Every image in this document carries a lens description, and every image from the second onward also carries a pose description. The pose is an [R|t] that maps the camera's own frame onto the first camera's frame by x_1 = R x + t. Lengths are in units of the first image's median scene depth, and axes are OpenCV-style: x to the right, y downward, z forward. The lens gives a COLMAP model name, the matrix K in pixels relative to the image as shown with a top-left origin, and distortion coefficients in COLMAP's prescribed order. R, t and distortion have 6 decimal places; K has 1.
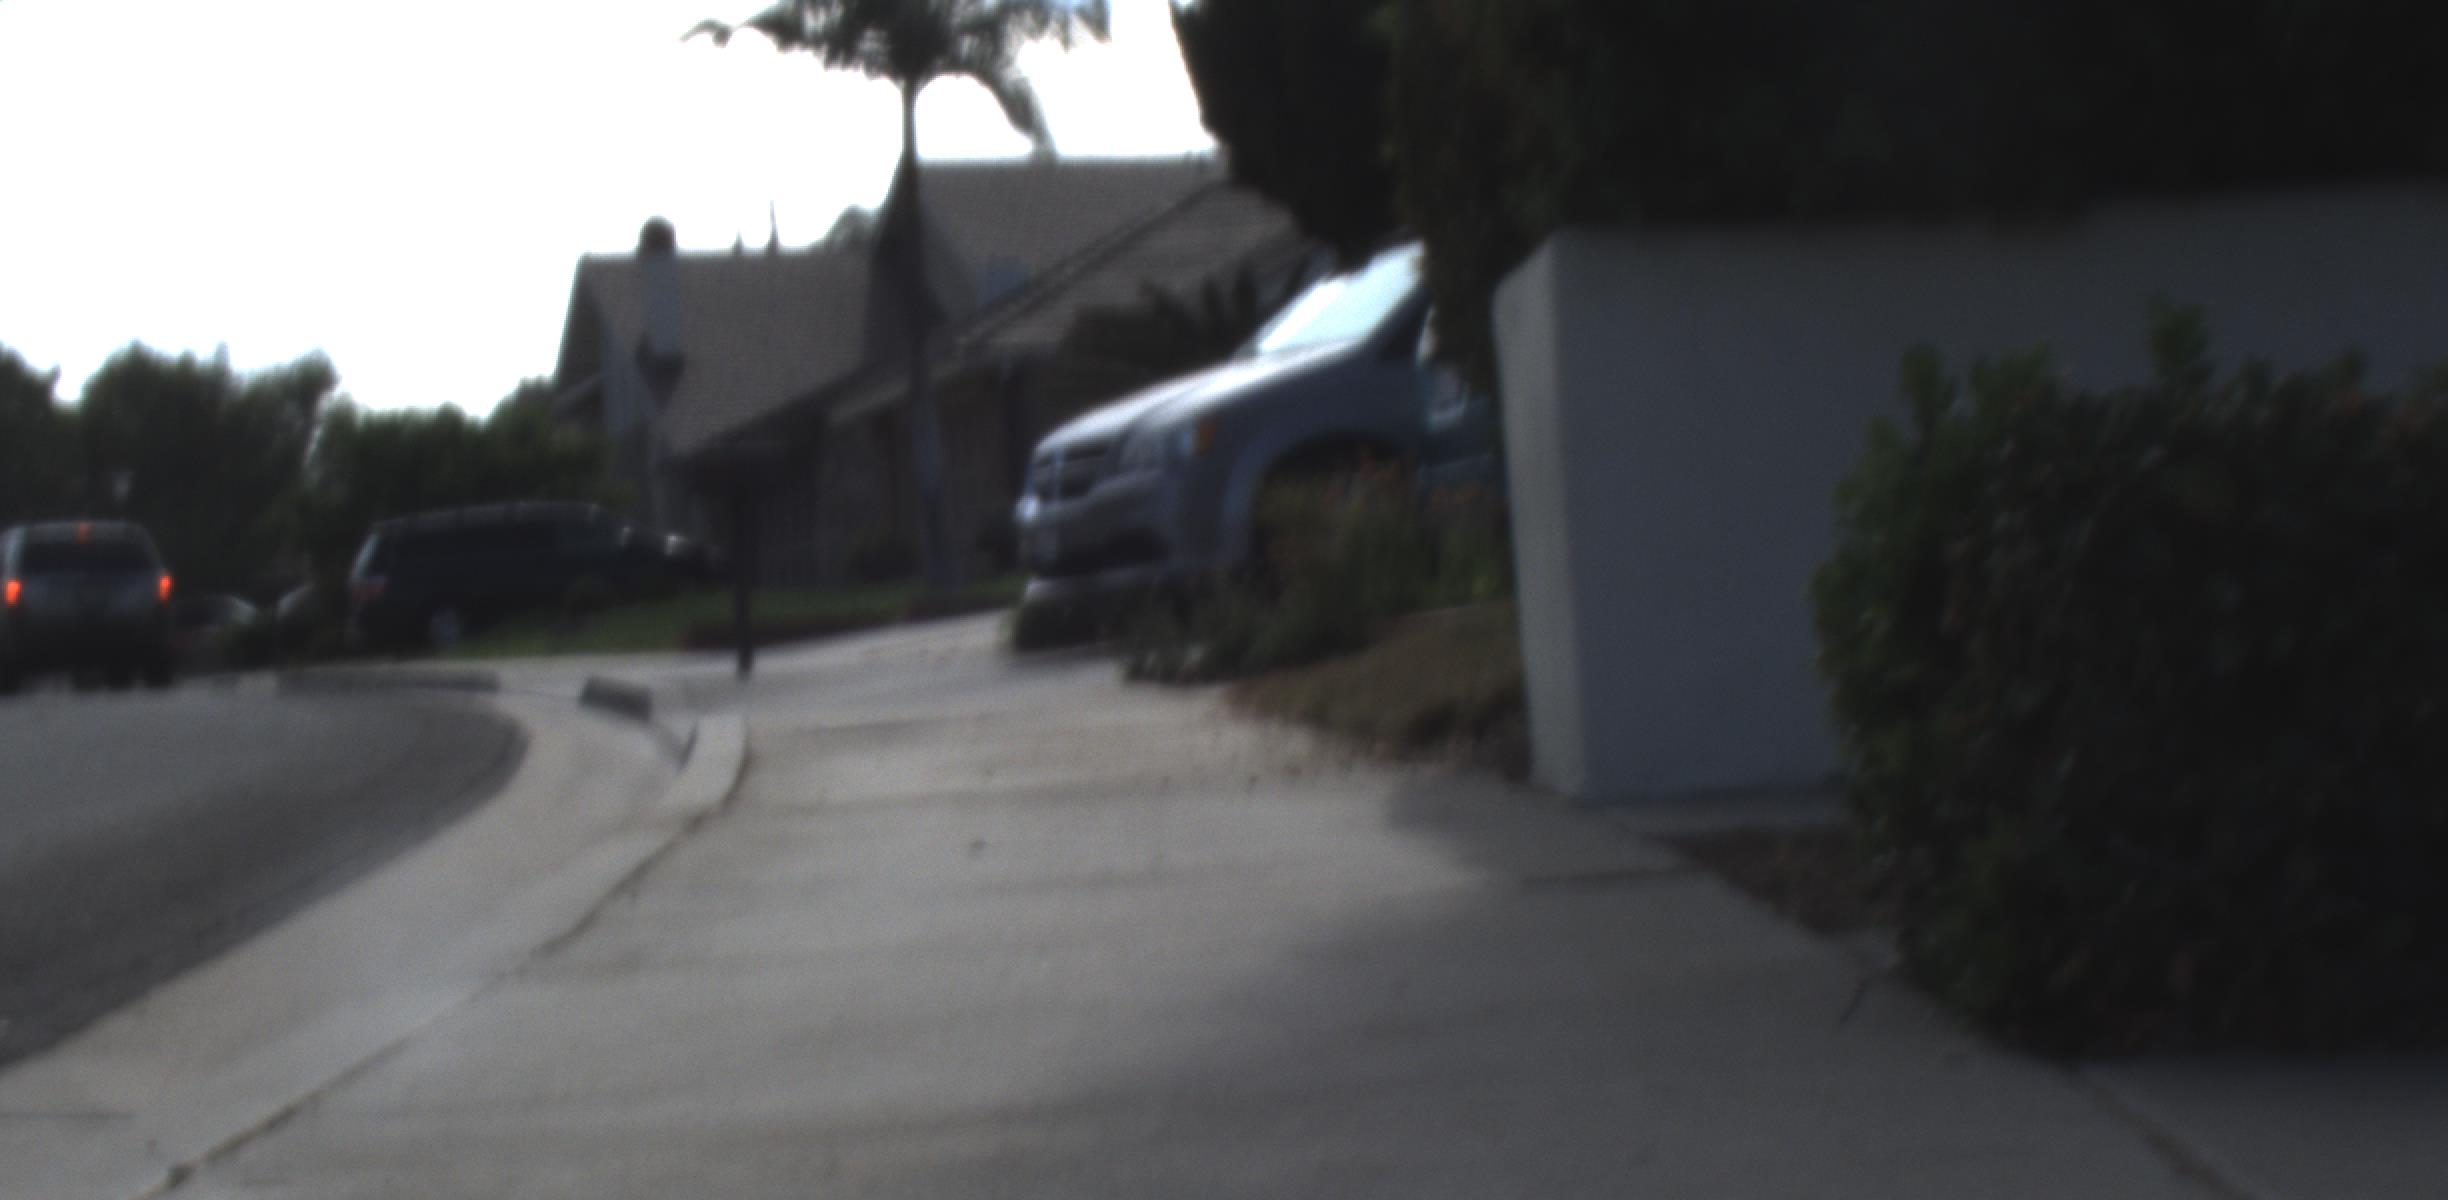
lens RADIAL K [[4634.7, 0, 1284.0], [0, 4634.7, 1008.5], [0, 0, 1]] dist [-0.179696, 0.723391]
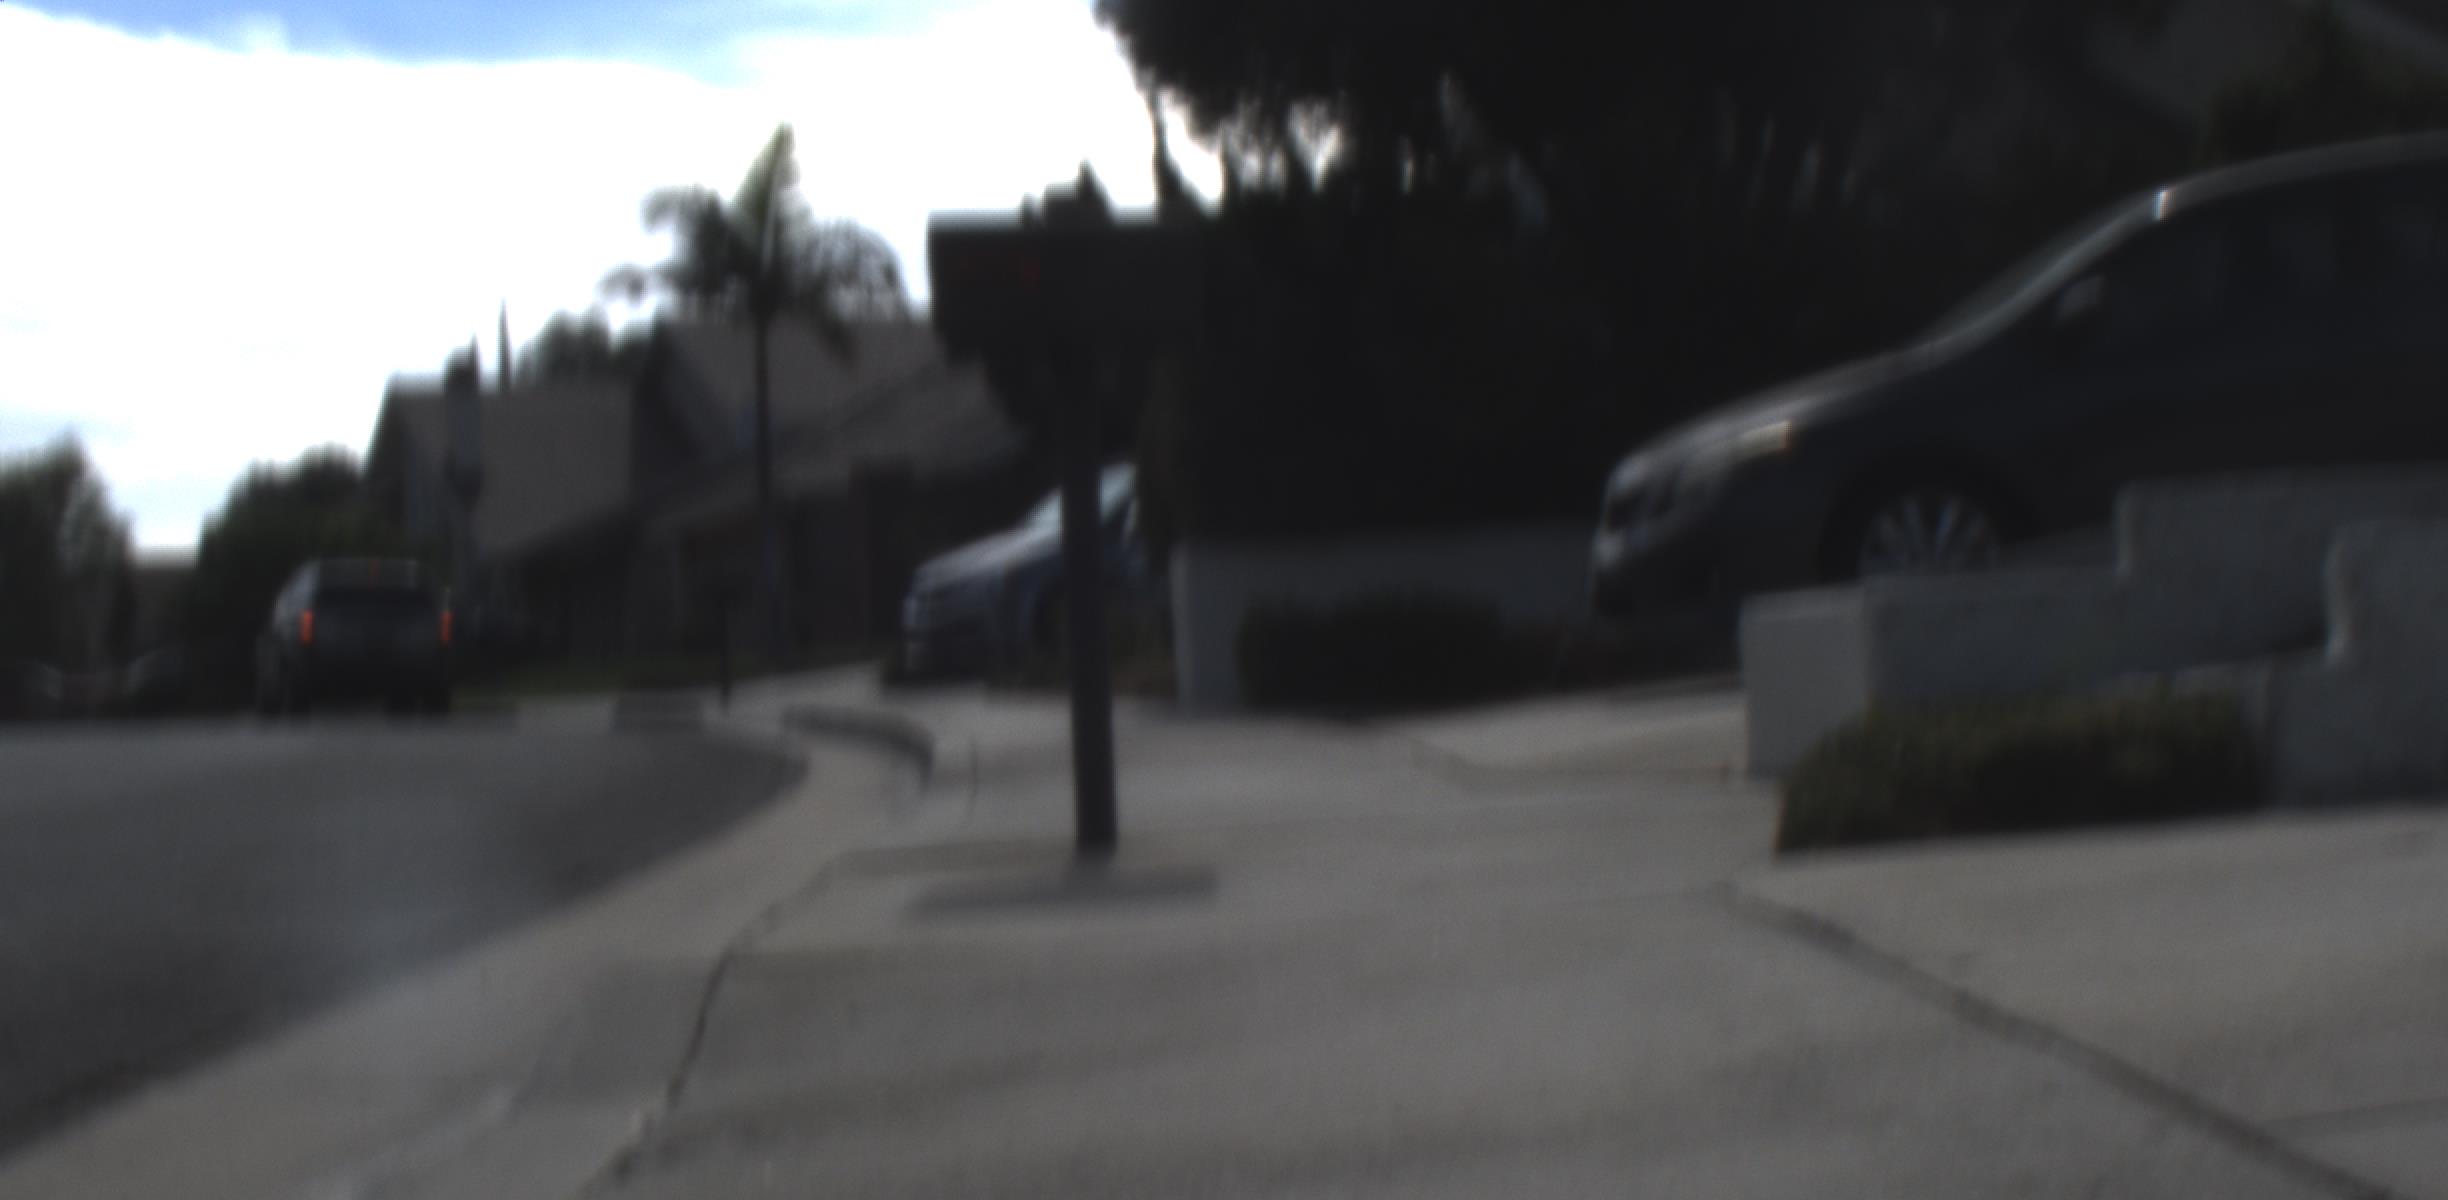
lens RADIAL K [[4634.7, 0, 1284.0], [0, 4634.7, 1008.5], [0, 0, 1]] dist [-0.179696, 0.723391]
pose [[0.997050, 0.005623, 0.076553, -0.046232], [-0.004158, 0.999805, -0.019283, 0.087238], [-0.076646, 0.018908, 0.996879, -0.864596]]
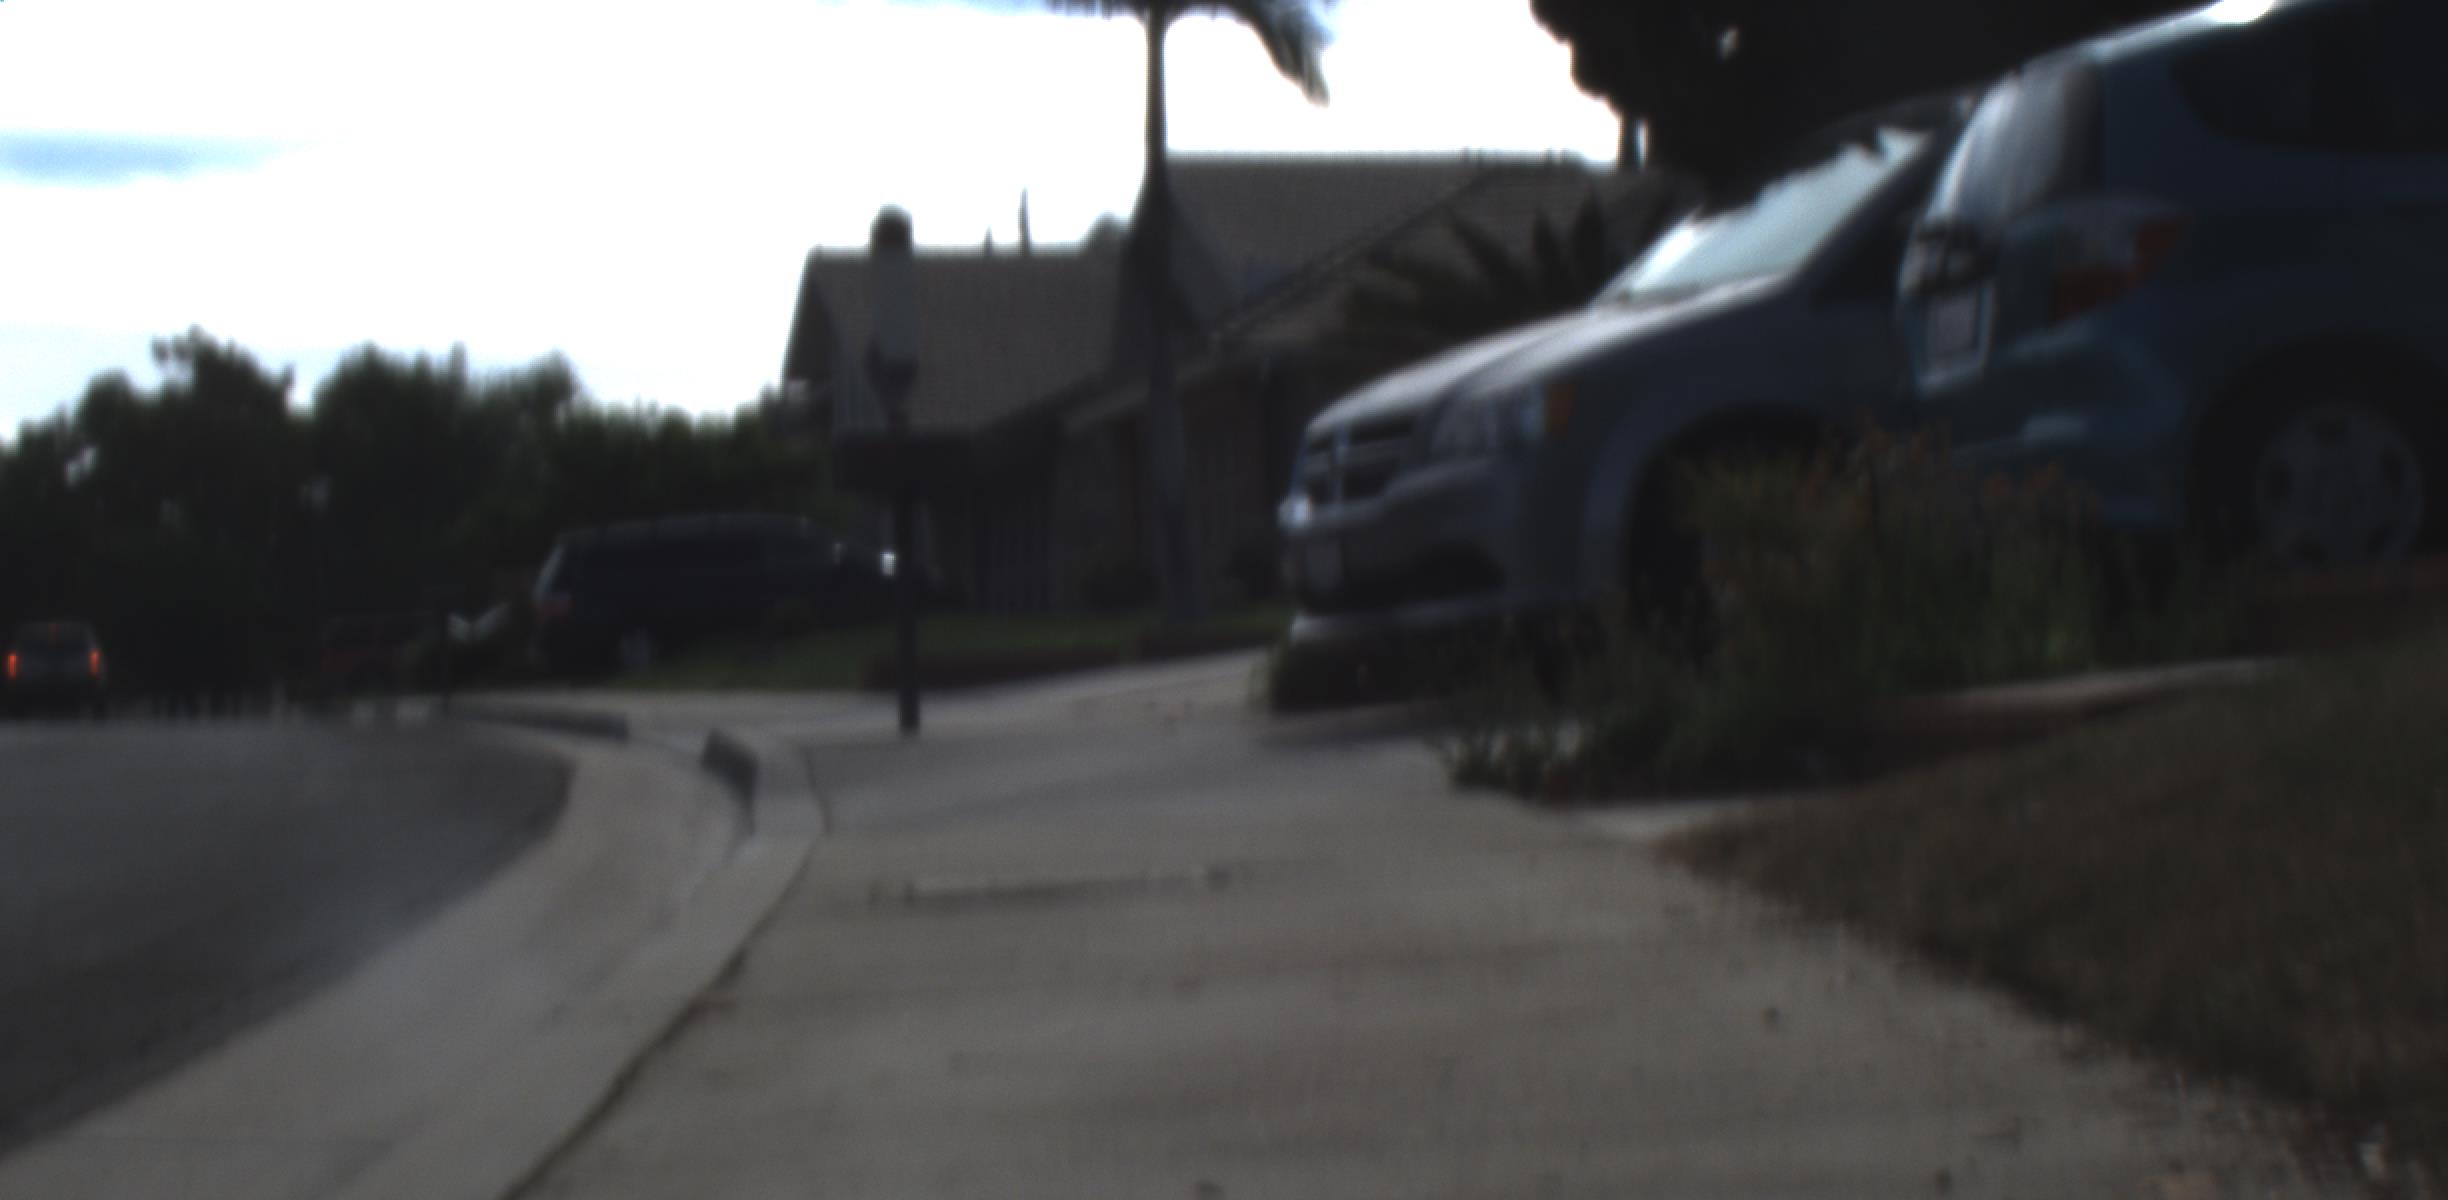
lens RADIAL K [[4634.7, 0, 1284.0], [0, 4634.7, 1008.5], [0, 0, 1]] dist [-0.179696, 0.723391]
pose [[0.998378, 0.022255, -0.052408, -0.018519], [-0.022610, 0.999725, -0.006183, -0.028184], [0.052256, 0.007358, 0.998607, 0.296570]]
